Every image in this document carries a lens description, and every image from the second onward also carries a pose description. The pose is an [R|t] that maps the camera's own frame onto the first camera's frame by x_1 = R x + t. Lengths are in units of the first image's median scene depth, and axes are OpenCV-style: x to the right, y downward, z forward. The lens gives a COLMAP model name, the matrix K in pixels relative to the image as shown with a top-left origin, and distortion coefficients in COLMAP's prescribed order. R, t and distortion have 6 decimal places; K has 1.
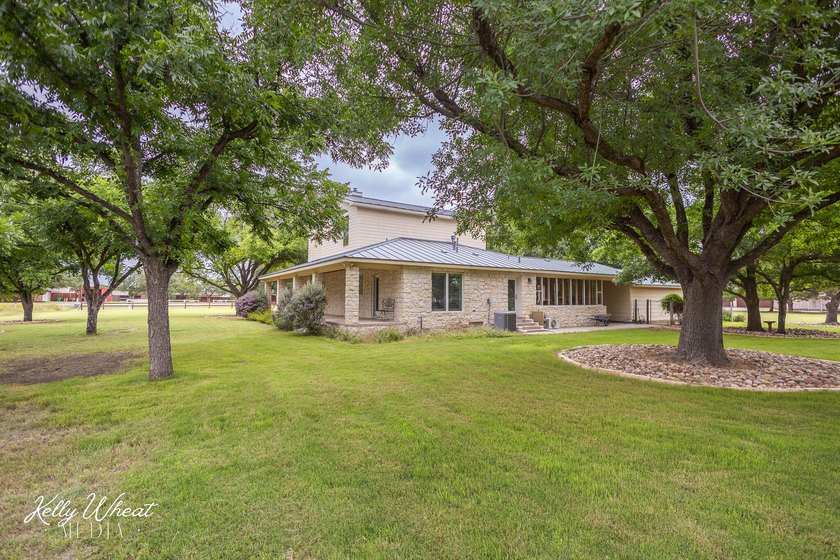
lens RADIAL K [[387.5, 0, 422.7], [0, 387.5, 285.6], [0, 0, 1]] dist [0.004076, -0.000120]
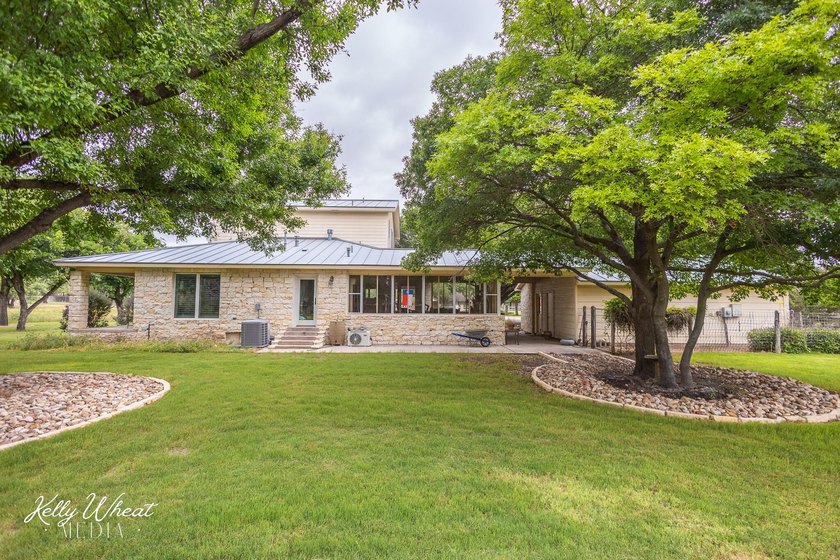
lens RADIAL K [[387.5, 0, 422.7], [0, 387.5, 285.6], [0, 0, 1]] dist [0.004076, -0.000120]
pose [[0.862046, -0.003509, -0.506819, 0.907293], [0.013473, 0.999781, 0.015995, -0.013150], [0.506652, -0.020616, 0.861904, 0.498064]]
